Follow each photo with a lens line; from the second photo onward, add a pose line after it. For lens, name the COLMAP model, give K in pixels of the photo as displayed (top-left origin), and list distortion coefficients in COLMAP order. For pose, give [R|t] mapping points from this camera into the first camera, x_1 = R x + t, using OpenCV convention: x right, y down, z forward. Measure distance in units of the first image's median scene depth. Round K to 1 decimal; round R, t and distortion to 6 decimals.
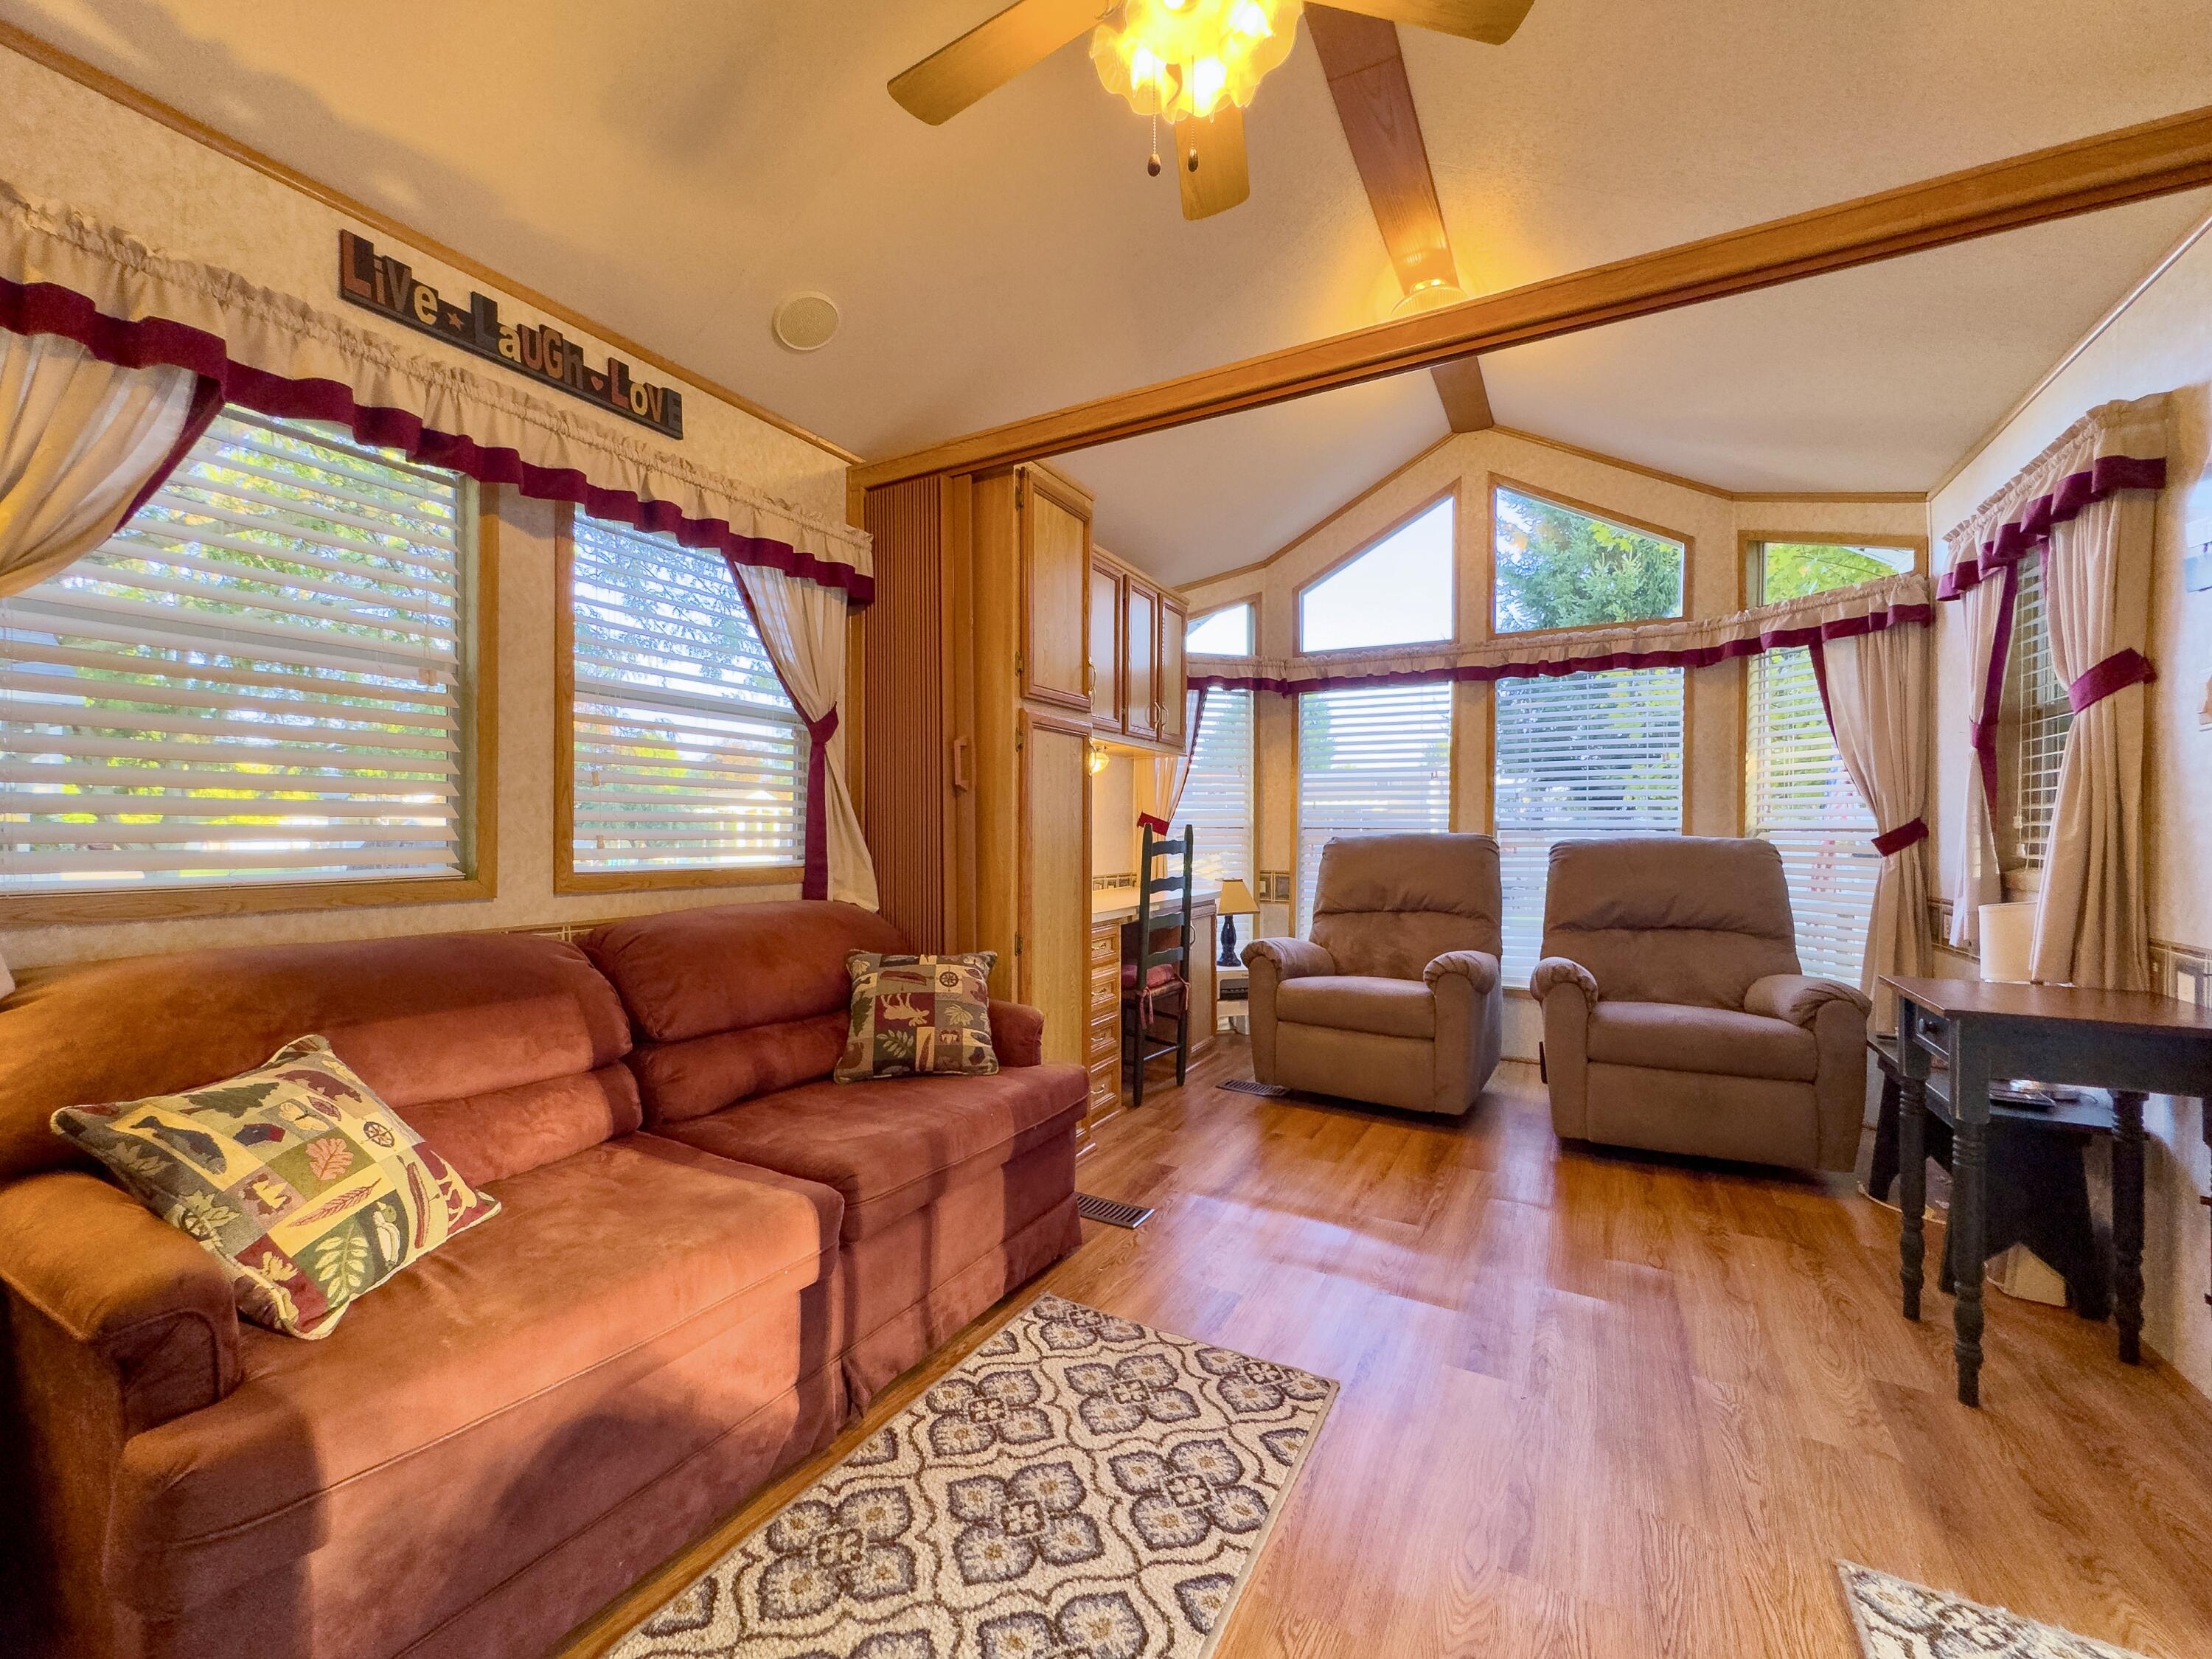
lens RADIAL K [[883.8, 0, 1106.0], [0, 883.8, 829.5], [0, 0, 1]] dist [-0.002916, -0.000077]
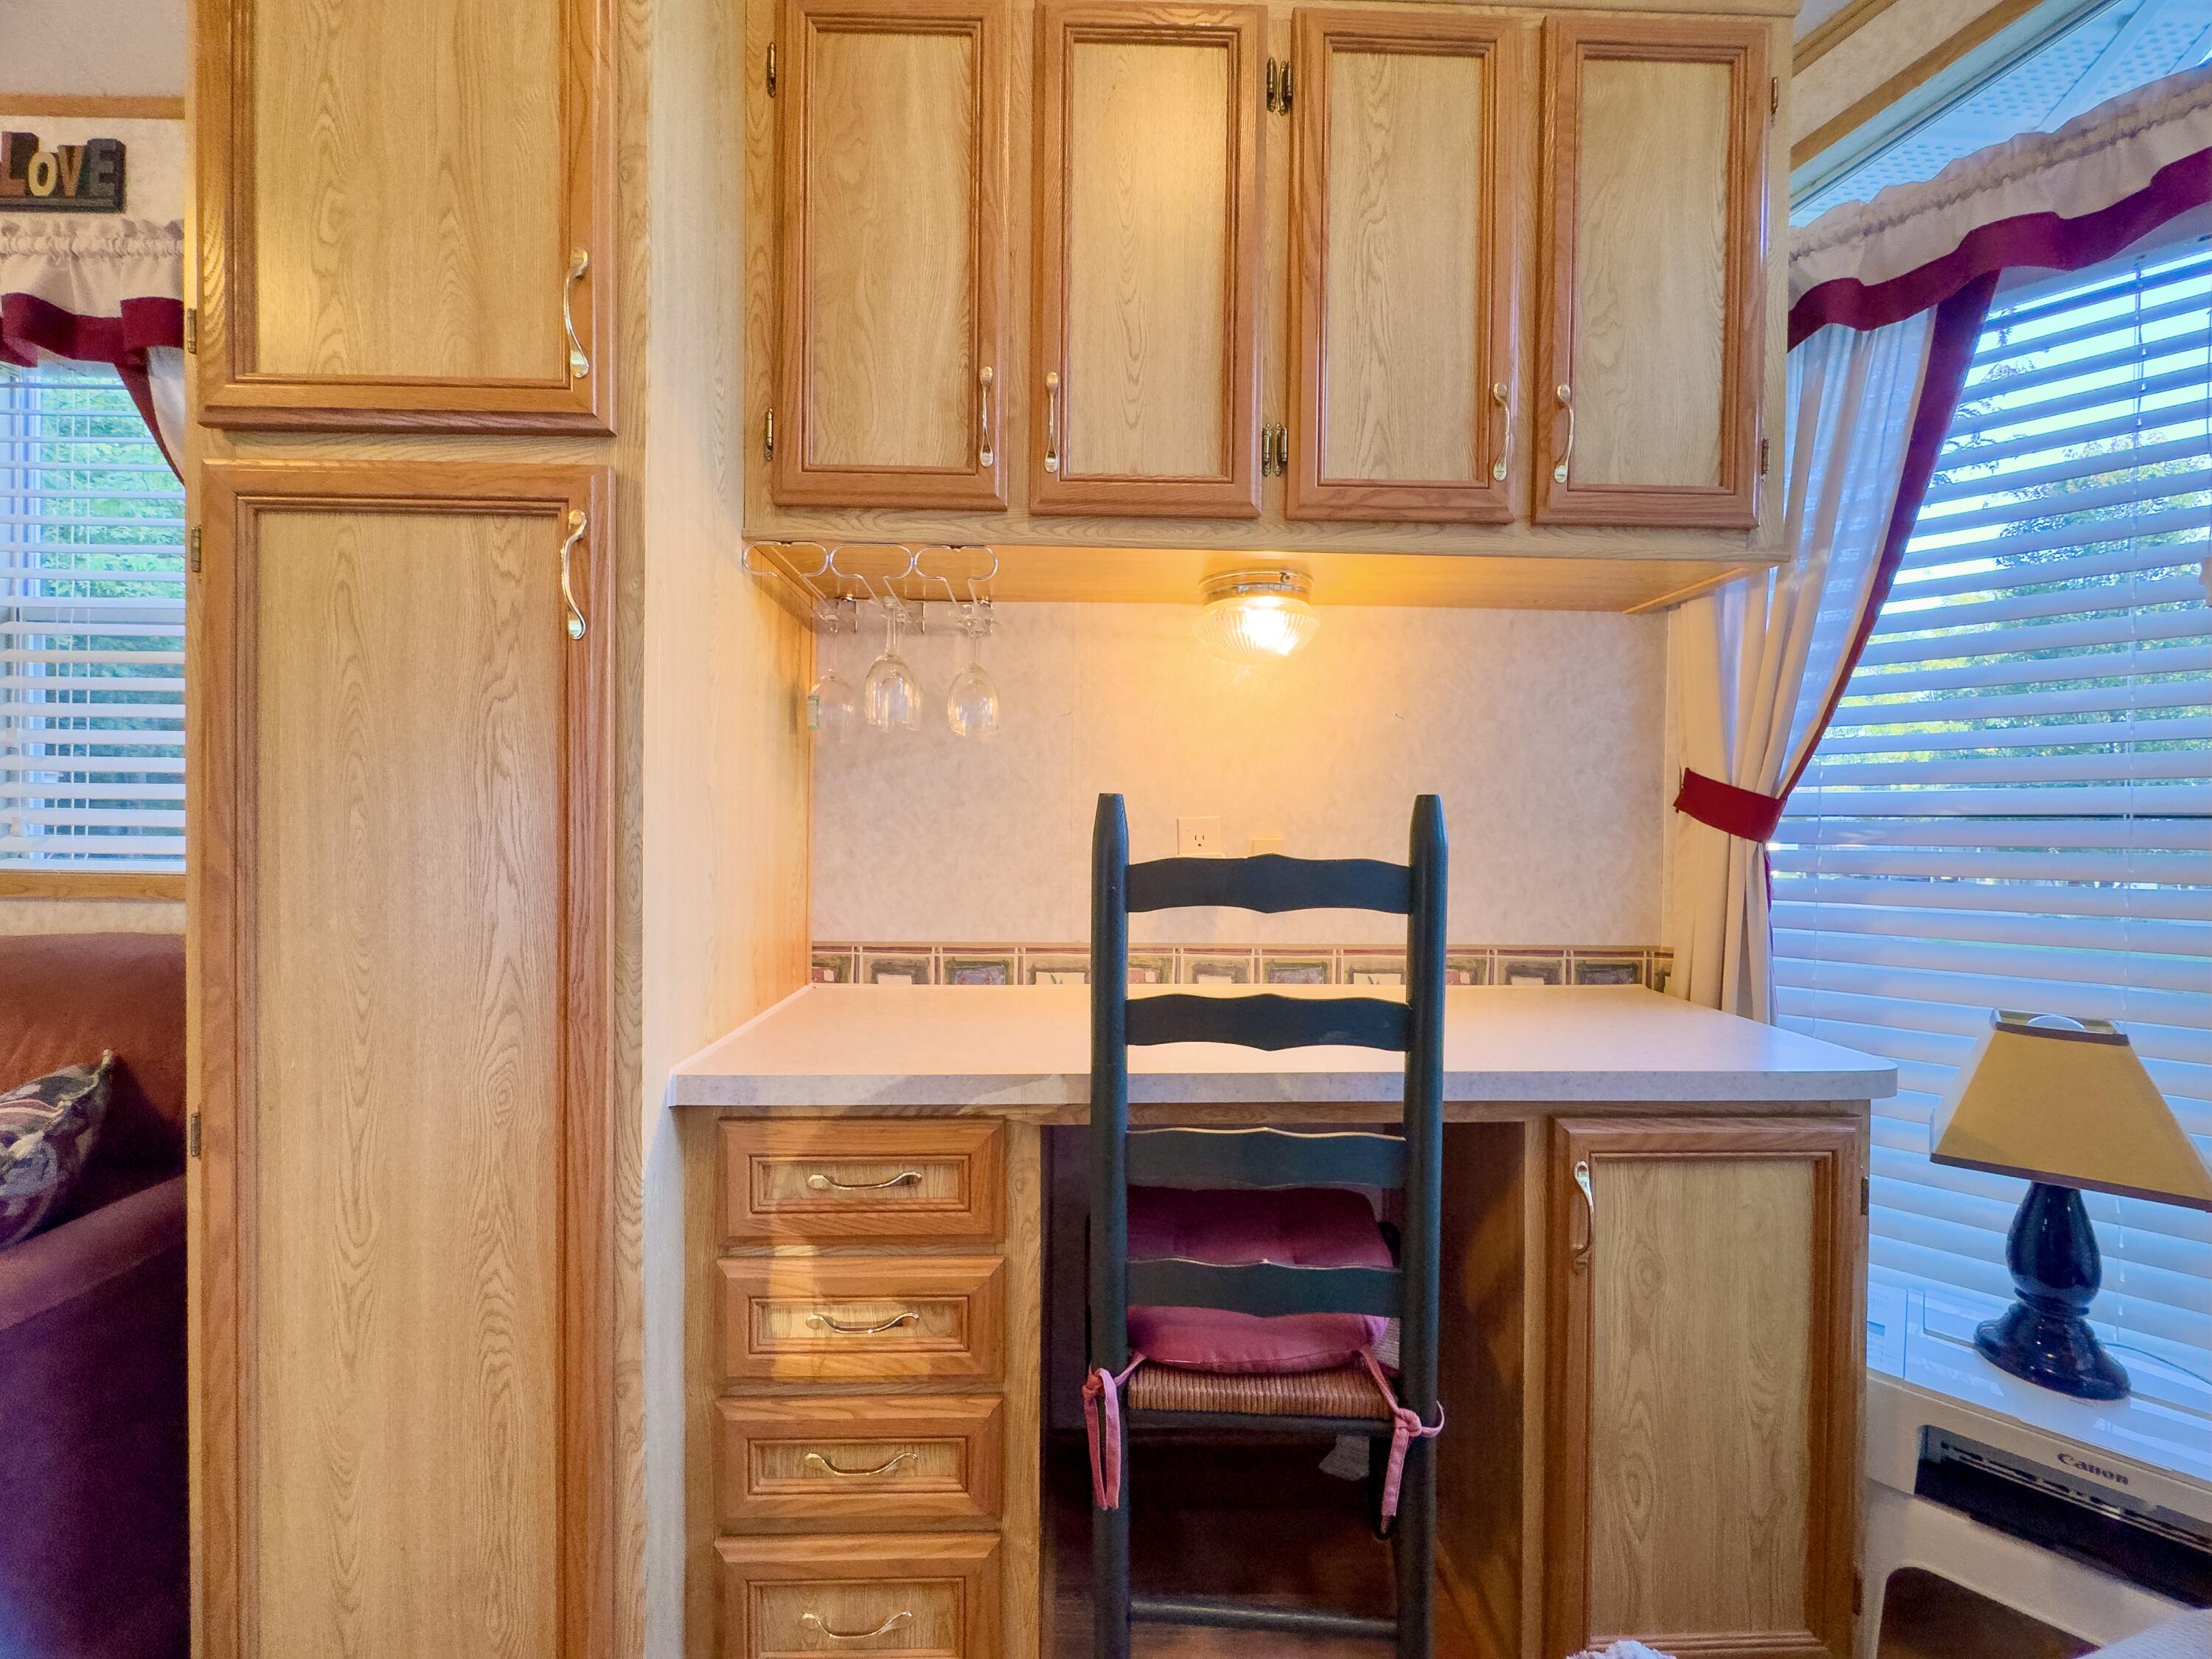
lens RADIAL K [[883.8, 0, 1106.0], [0, 883.8, 829.5], [0, 0, 1]] dist [-0.002916, -0.000077]
pose [[0.503161, 0.004123, -0.864183, 0.446867], [-0.005309, 0.999984, 0.001680, 0.007165], [0.864176, 0.003743, 0.503176, 1.326080]]
